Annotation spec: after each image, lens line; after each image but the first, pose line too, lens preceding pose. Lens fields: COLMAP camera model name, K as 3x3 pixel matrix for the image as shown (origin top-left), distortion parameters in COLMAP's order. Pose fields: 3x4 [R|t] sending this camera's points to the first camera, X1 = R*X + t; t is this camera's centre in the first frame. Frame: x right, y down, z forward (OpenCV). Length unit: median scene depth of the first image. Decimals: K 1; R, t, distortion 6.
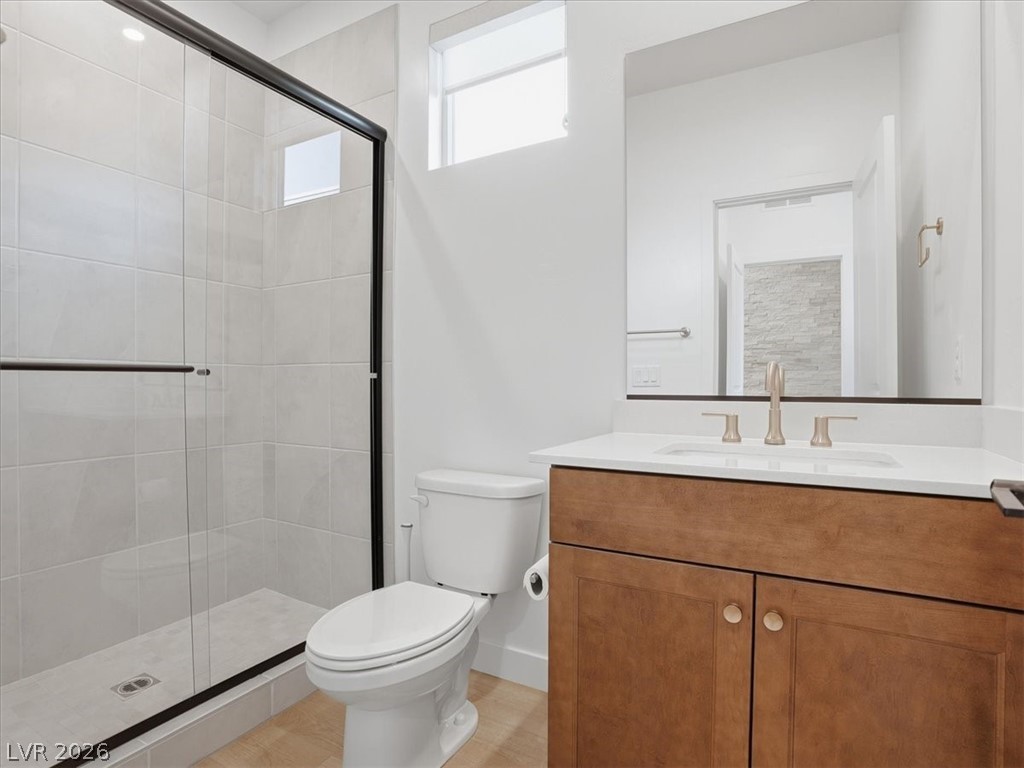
lens RADIAL K [[541.5, 0, 515.6], [0, 541.5, 380.4], [0, 0, 1]] dist [-0.080250, 0.033619]
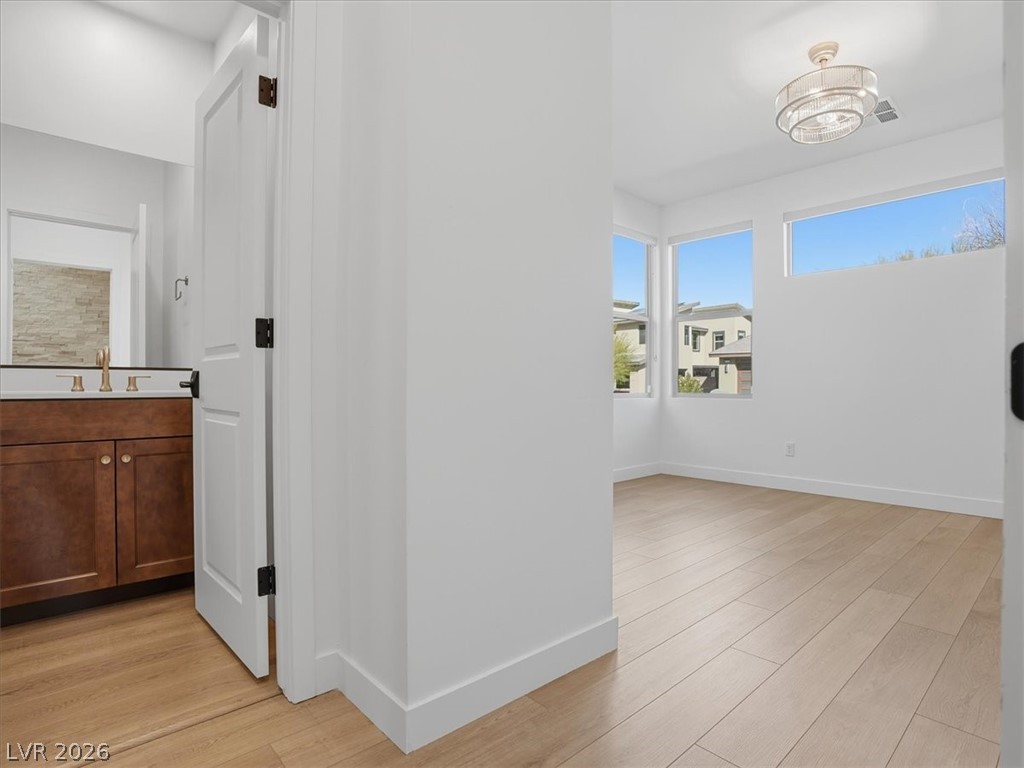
lens RADIAL K [[541.5, 0, 515.6], [0, 541.5, 380.4], [0, 0, 1]] dist [-0.080250, 0.033619]
pose [[0.314263, -0.001402, 0.949335, -0.968065], [0.002579, 0.999996, 0.000623, 0.104564], [-0.949332, 0.002253, 0.314266, -1.129914]]
